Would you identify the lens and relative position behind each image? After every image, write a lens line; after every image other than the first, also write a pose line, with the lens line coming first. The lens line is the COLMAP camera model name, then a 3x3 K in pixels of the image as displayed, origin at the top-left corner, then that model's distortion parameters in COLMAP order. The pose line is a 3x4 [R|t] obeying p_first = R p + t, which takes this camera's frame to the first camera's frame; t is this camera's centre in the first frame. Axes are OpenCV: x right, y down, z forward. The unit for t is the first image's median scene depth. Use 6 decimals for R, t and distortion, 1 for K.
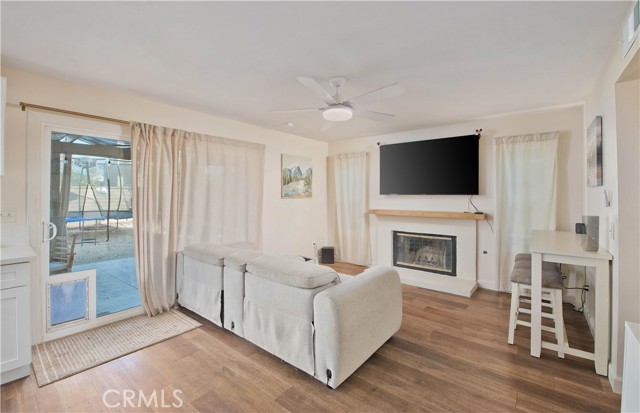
lens RADIAL K [[270.7, 0, 331.5], [0, 270.7, 193.0], [0, 0, 1]] dist [-0.019755, -0.000198]
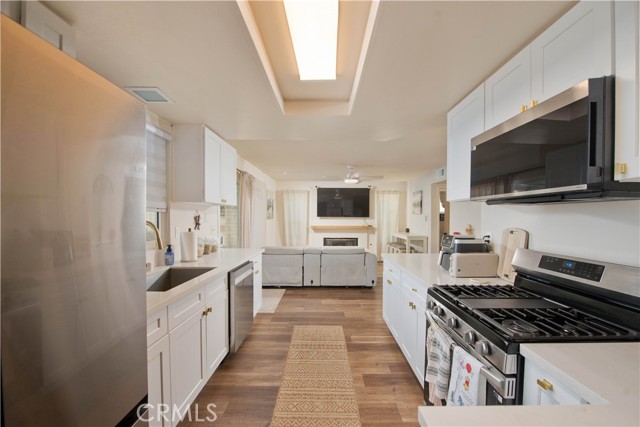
lens RADIAL K [[254.7, 0, 319.0], [0, 254.7, 216.6], [0, 0, 1]] dist [-0.022345, -0.000873]
pose [[0.808244, 0.004288, 0.588832, -0.765782], [-0.004820, 0.999988, -0.000667, 0.004027], [-0.588828, -0.002299, 0.808255, -0.297121]]
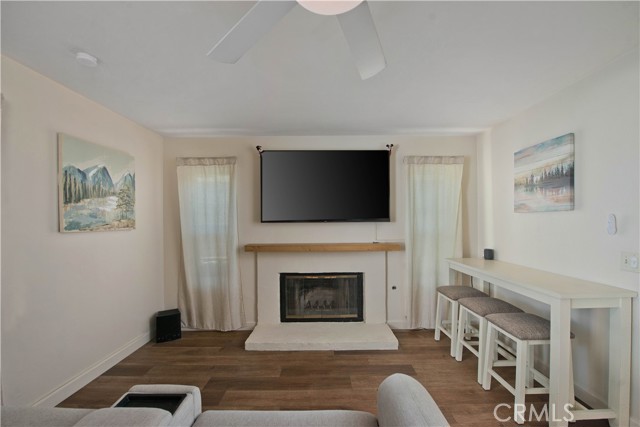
lens RADIAL K [[260.9, 0, 324.9], [0, 260.9, 220.0], [0, 0, 1]] dist [-0.002877, 0.000178]
pose [[0.794832, -0.005233, 0.606806, -0.095721], [0.005492, 0.999984, 0.001430, -0.000129], [-0.606804, 0.002196, 0.794848, 0.390845]]
